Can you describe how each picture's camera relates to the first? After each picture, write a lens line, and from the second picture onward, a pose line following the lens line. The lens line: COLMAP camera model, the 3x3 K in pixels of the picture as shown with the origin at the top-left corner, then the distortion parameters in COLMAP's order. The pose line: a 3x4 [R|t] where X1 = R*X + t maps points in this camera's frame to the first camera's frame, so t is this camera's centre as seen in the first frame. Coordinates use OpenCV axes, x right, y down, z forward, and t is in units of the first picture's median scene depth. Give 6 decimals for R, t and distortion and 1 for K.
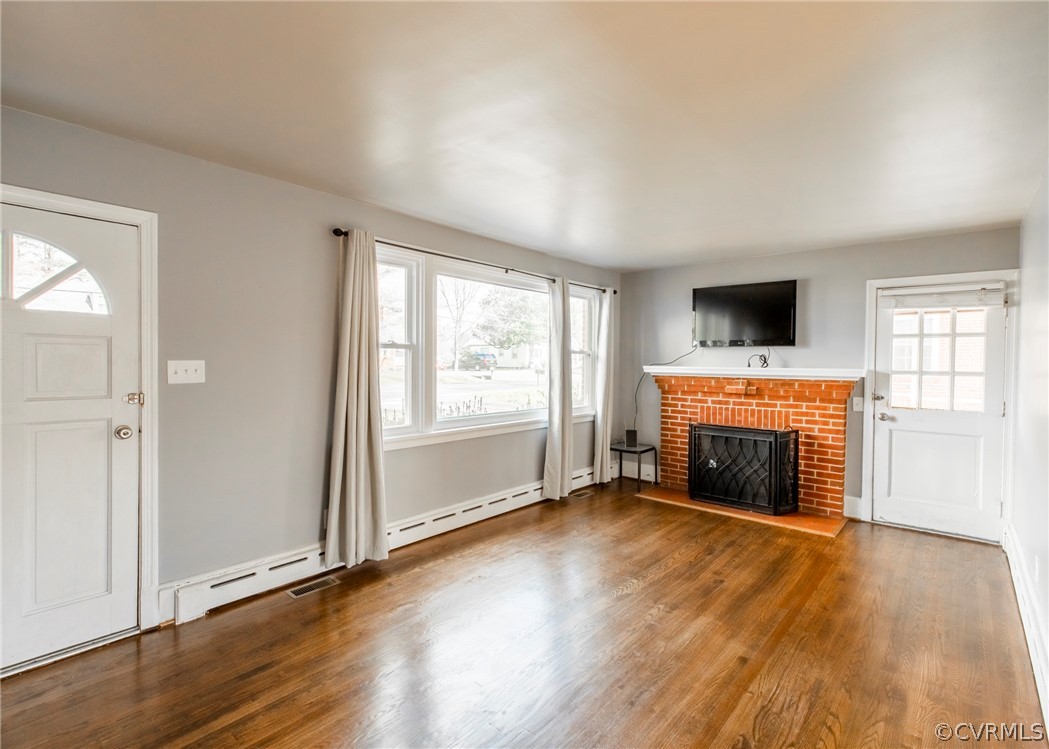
lens RADIAL K [[501.7, 0, 525.7], [0, 501.7, 370.1], [0, 0, 1]] dist [0.004423, 0.000093]
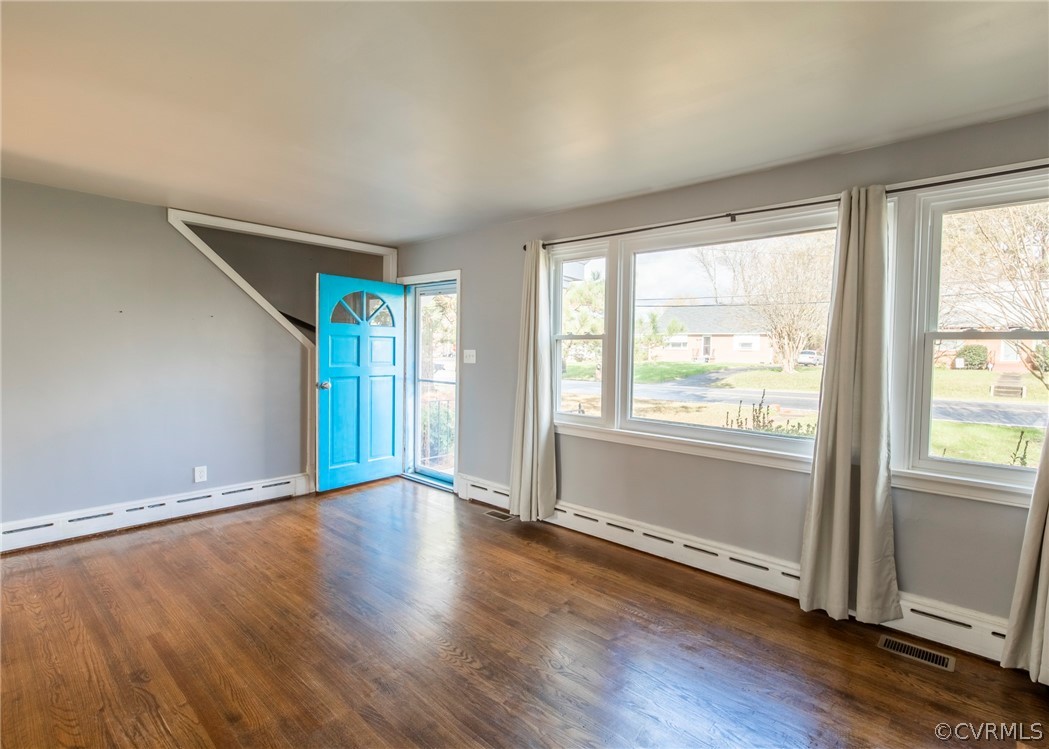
lens RADIAL K [[508.1, 0, 575.3], [0, 508.1, 370.4], [0, 0, 1]] dist [0.002641, 0.000204]
pose [[0.024028, 0.030216, -0.999255, 0.638602], [-0.033829, 0.998995, 0.029395, -0.007910], [0.999139, 0.033097, 0.025026, 0.777082]]
